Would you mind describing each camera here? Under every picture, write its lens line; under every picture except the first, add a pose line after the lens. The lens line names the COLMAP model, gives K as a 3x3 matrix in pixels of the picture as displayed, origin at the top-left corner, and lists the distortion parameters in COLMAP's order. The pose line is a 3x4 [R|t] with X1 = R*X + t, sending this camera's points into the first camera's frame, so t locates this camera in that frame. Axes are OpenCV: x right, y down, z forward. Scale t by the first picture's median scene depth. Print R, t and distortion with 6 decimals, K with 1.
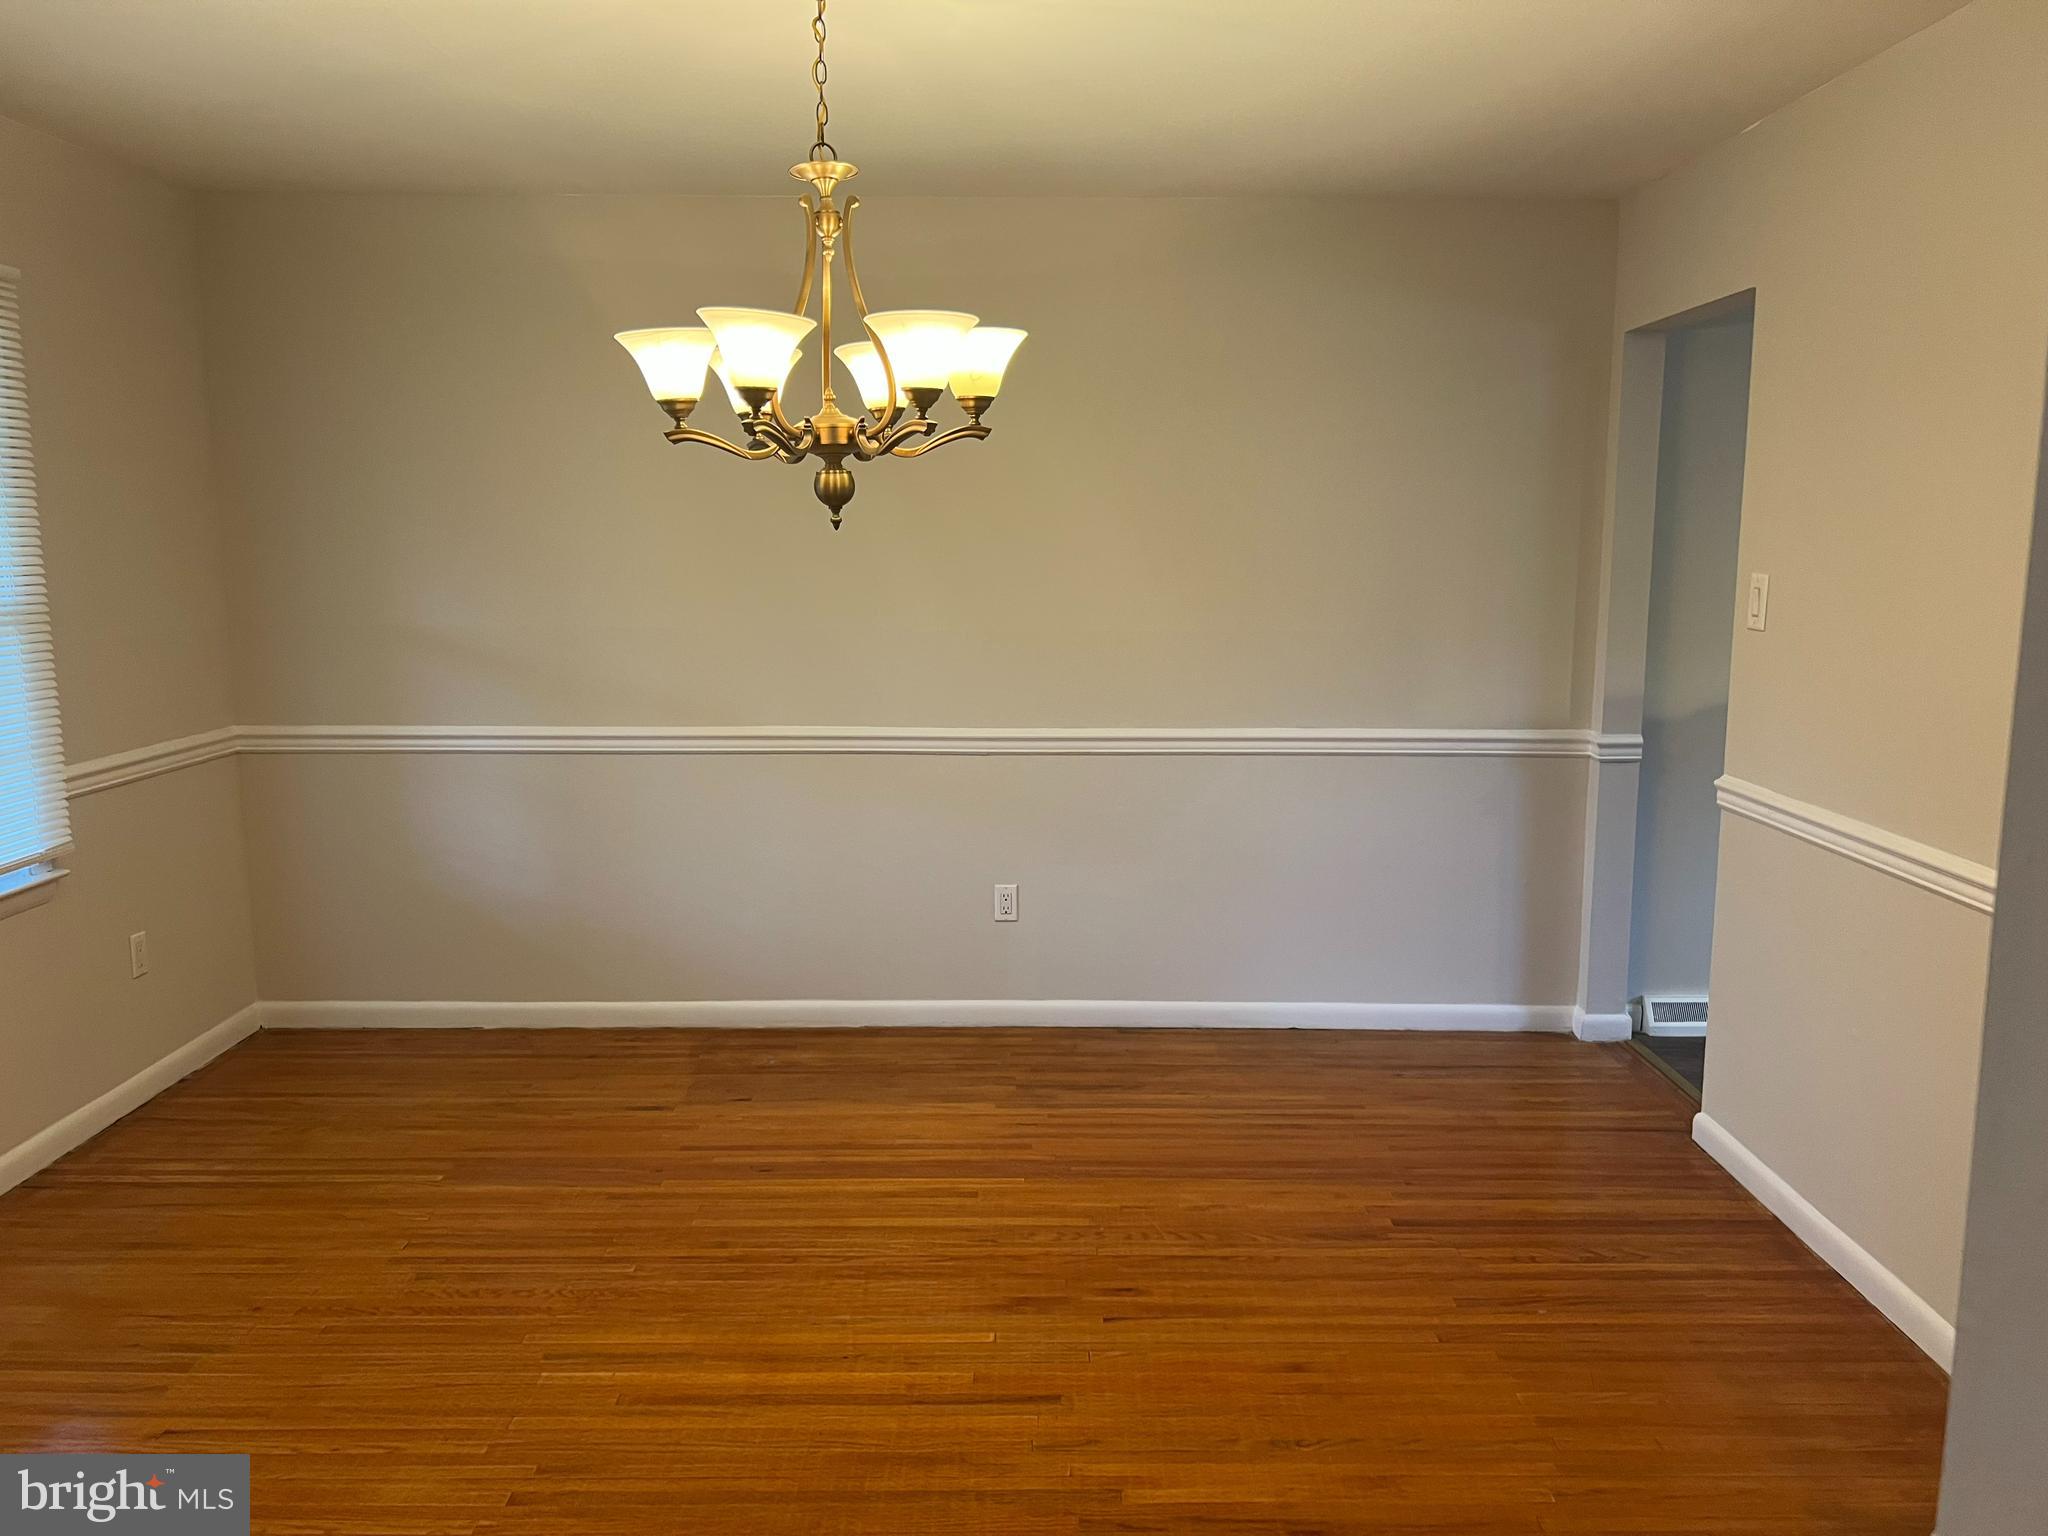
lens RADIAL K [[1519.2, 0, 1023.4], [0, 1519.2, 772.4], [0, 0, 1]] dist [0.059110, 0.000721]
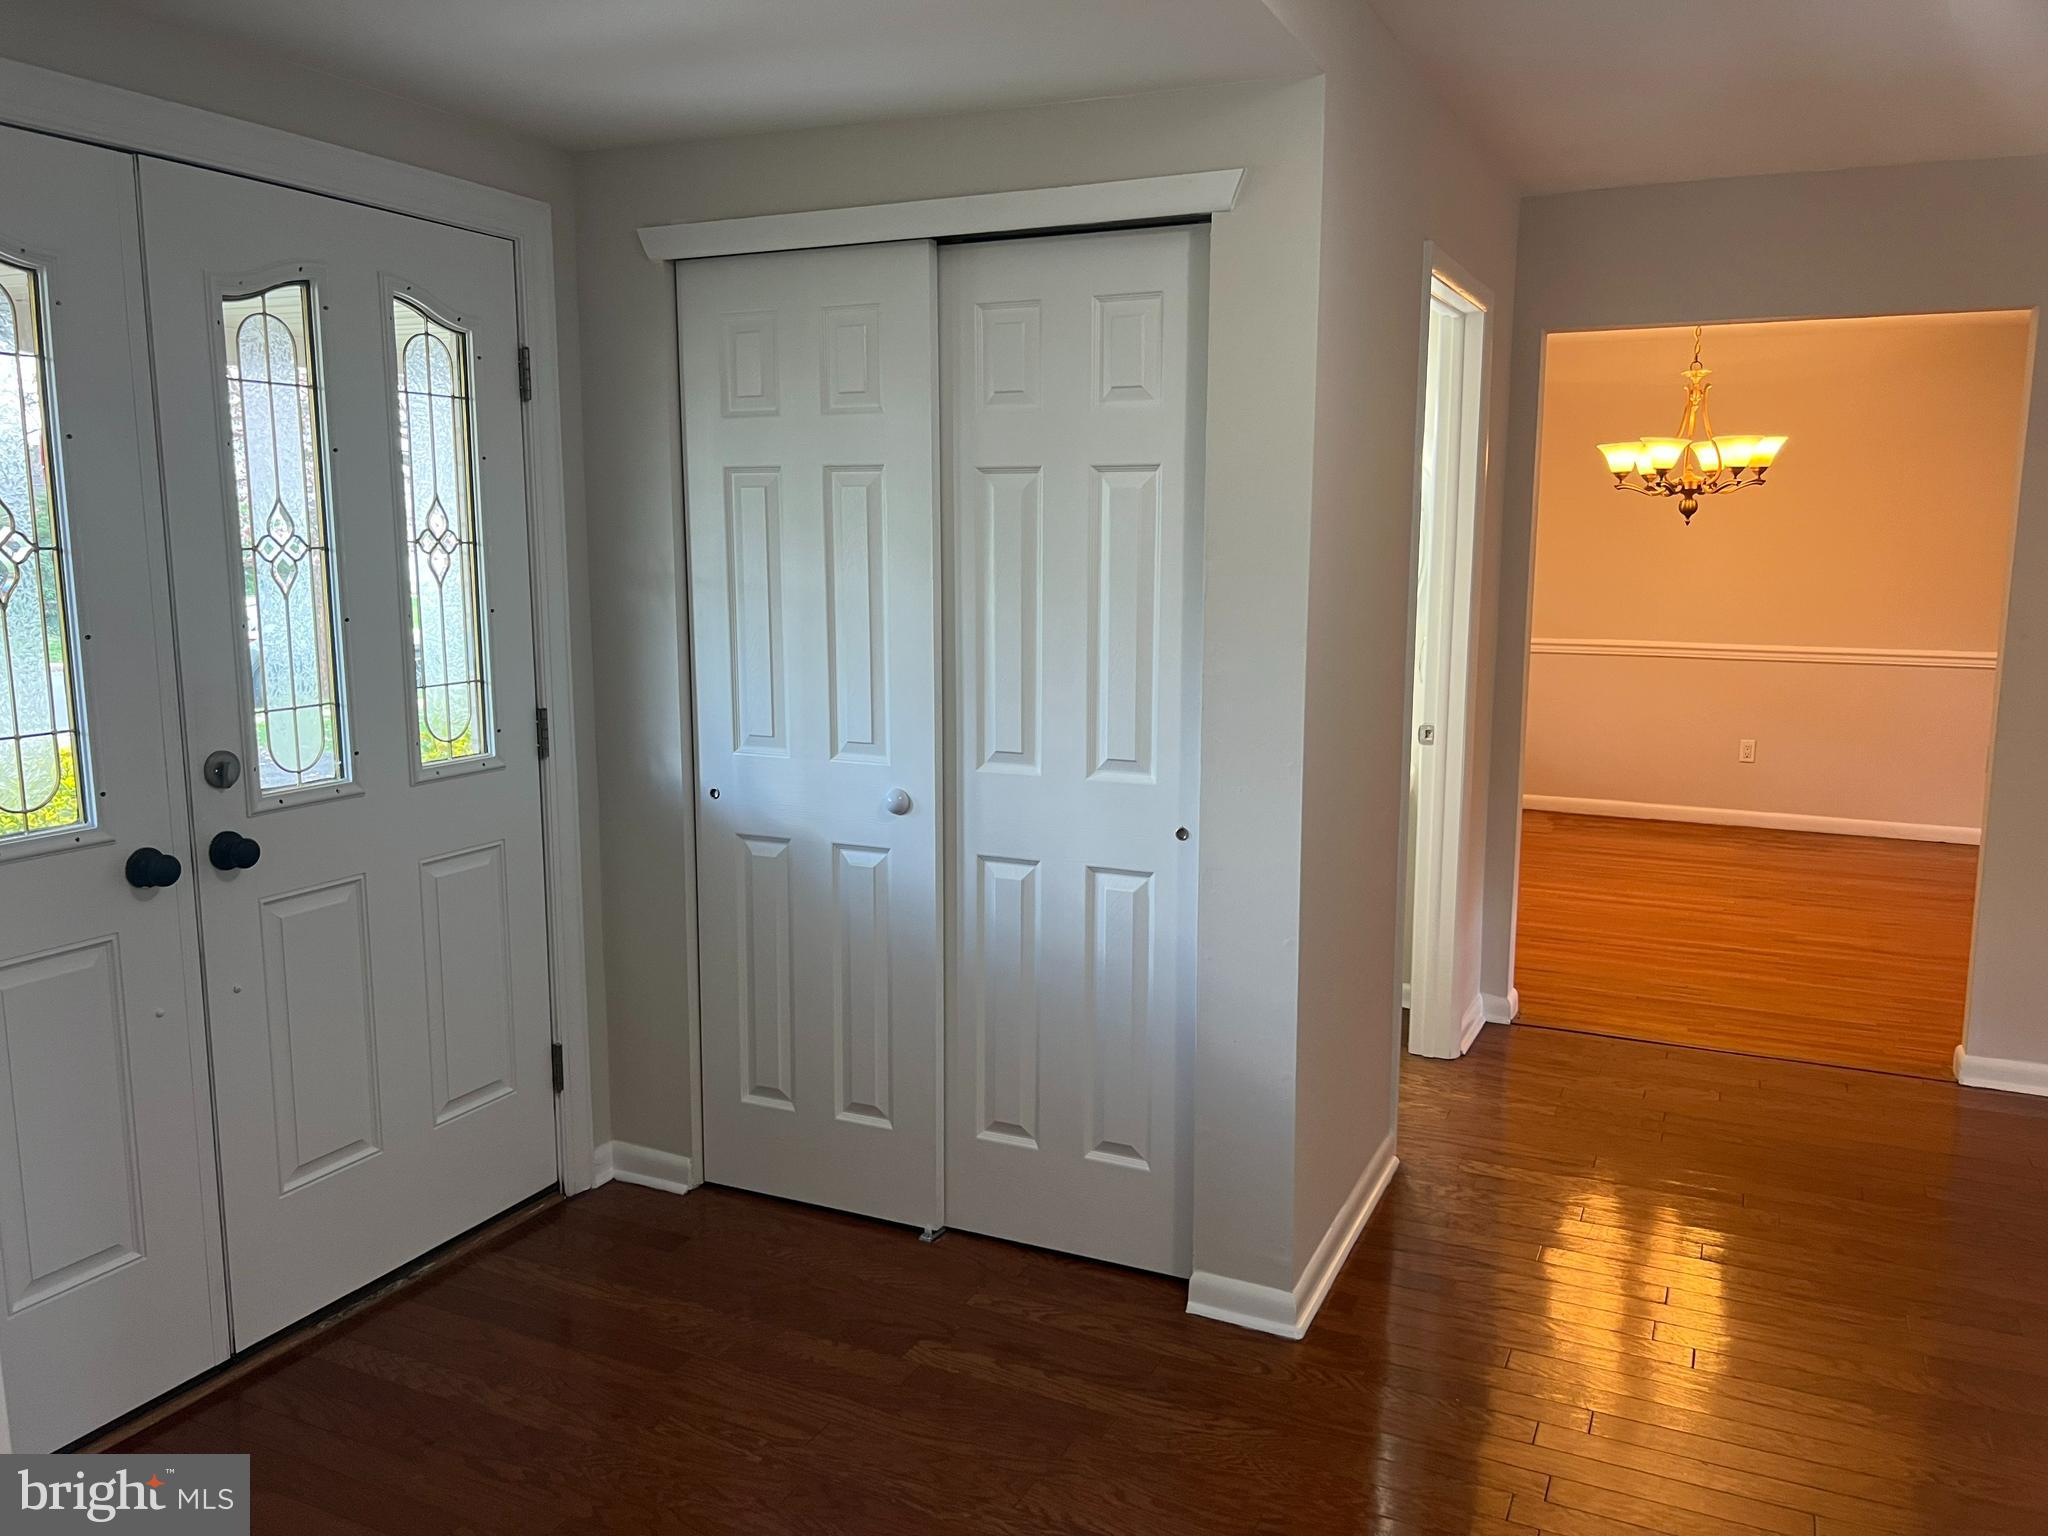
lens RADIAL K [[1576.1, 0, 1032.6], [0, 1576.1, 768.9], [0, 0, 1]] dist [0.036111, -0.007826]
pose [[0.909849, 0.064510, -0.409894, -0.017614], [-0.068397, 0.997645, 0.005189, 0.259706], [0.409264, 0.023314, 0.912118, -1.566295]]
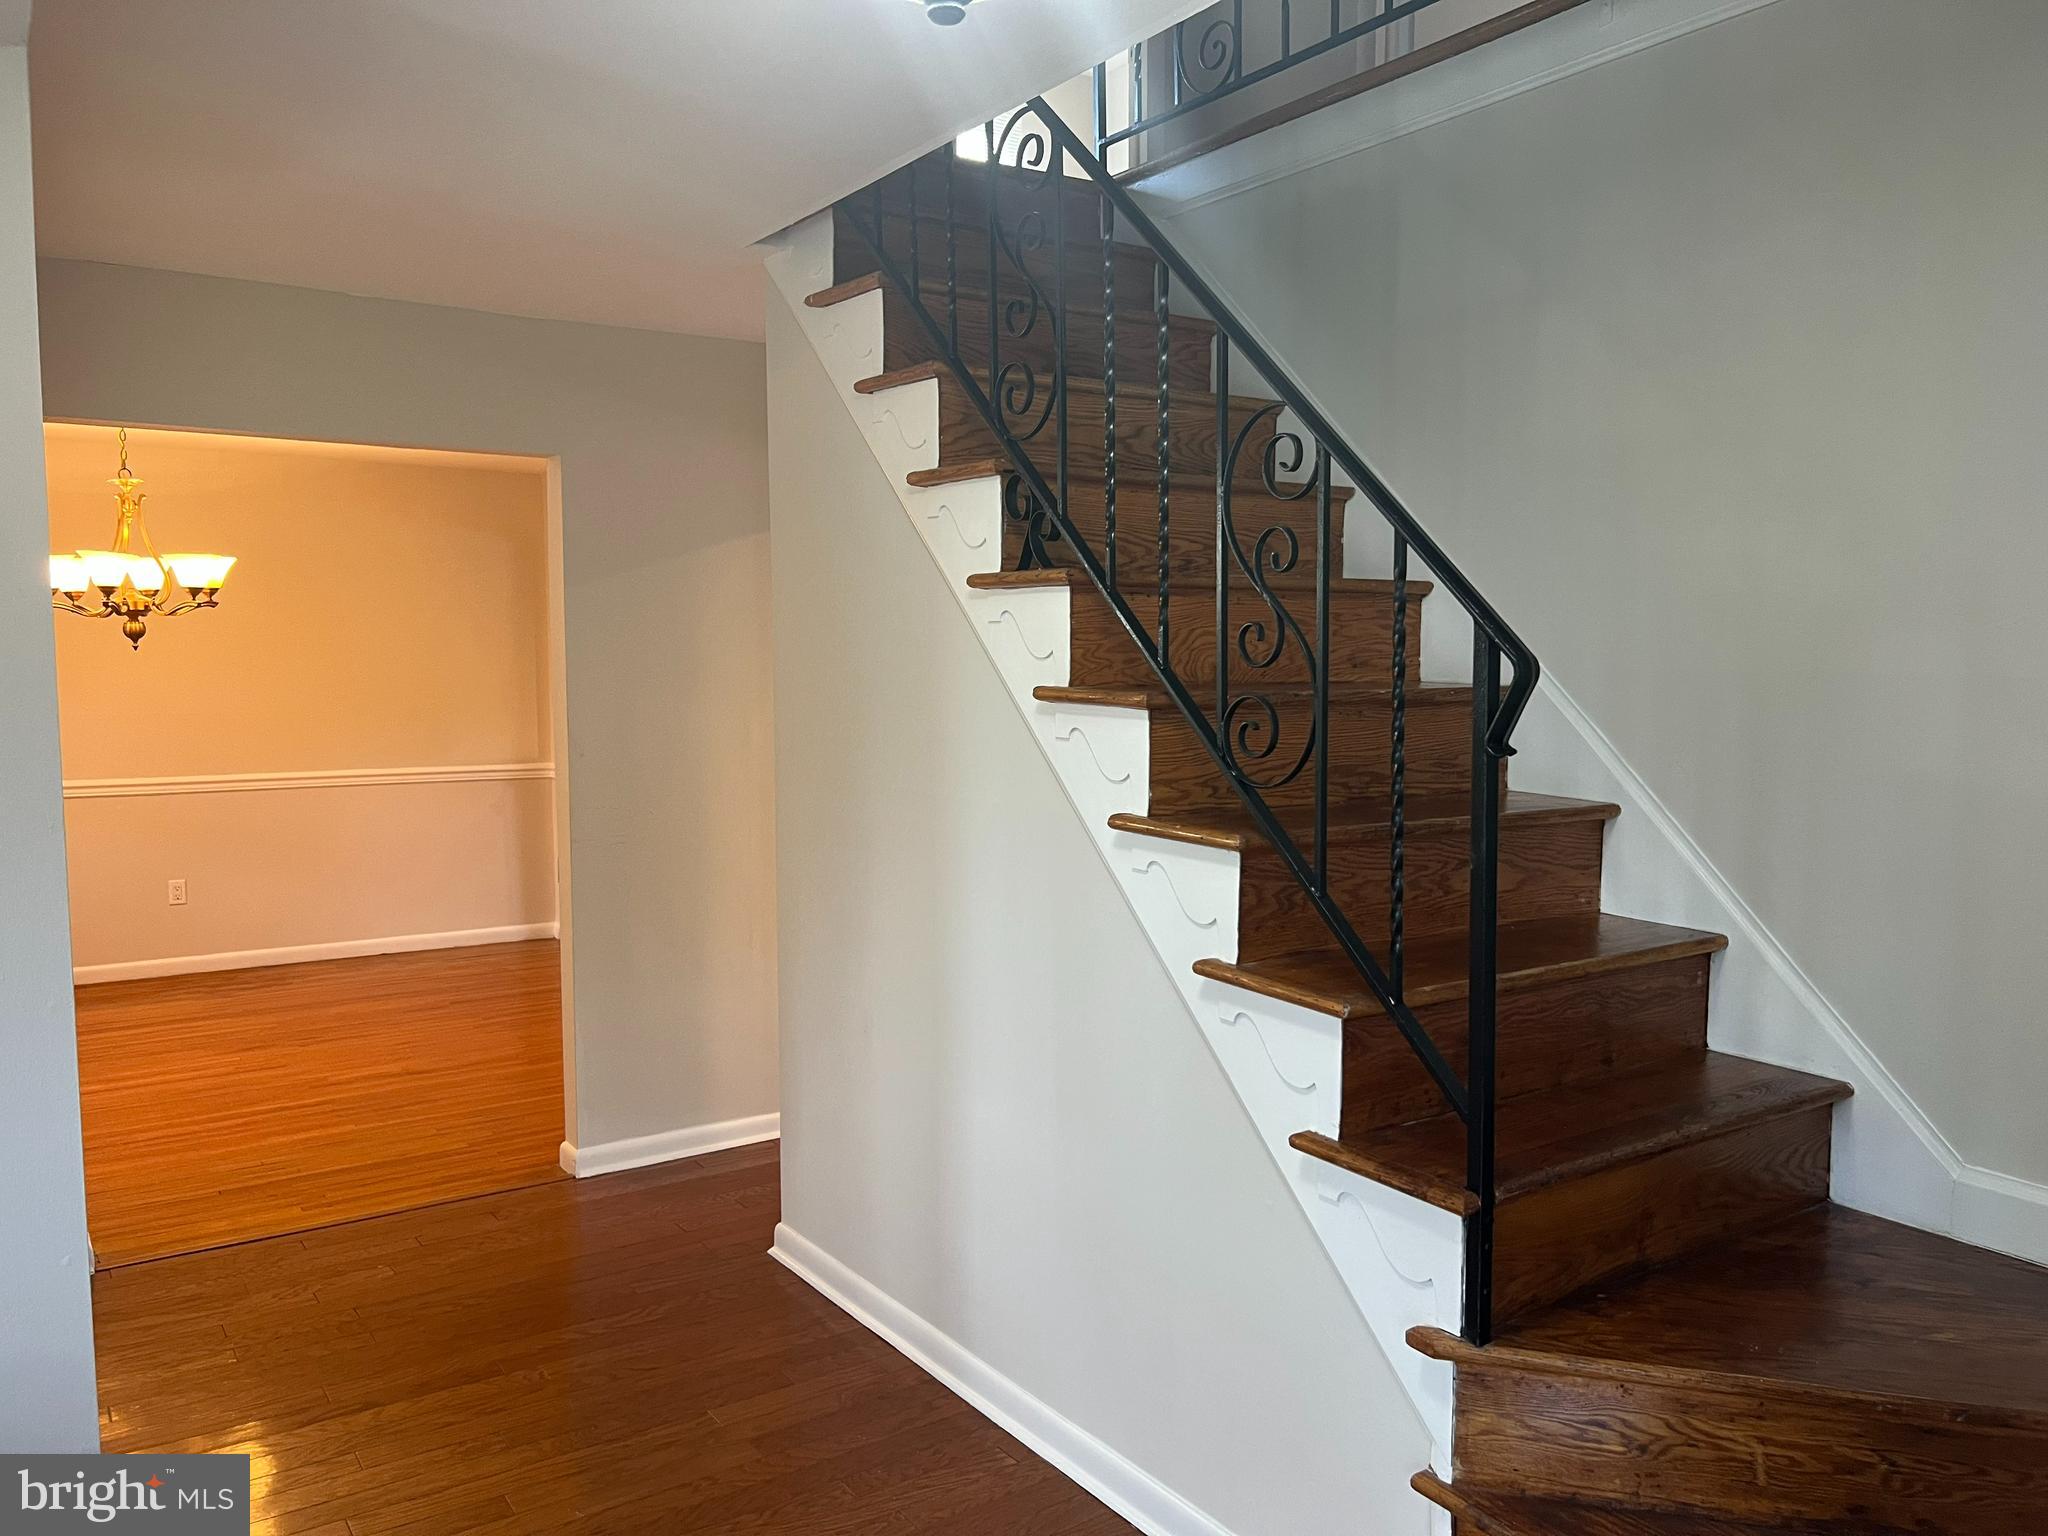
lens RADIAL K [[1576.1, 0, 1034.4], [0, 1576.1, 765.6], [0, 0, 1]] dist [0.036111, -0.007826]
pose [[0.824670, -0.046301, 0.563716, -0.340867], [0.094200, 0.993968, -0.056166, 0.225256], [-0.557715, 0.099421, 0.824057, -1.404847]]
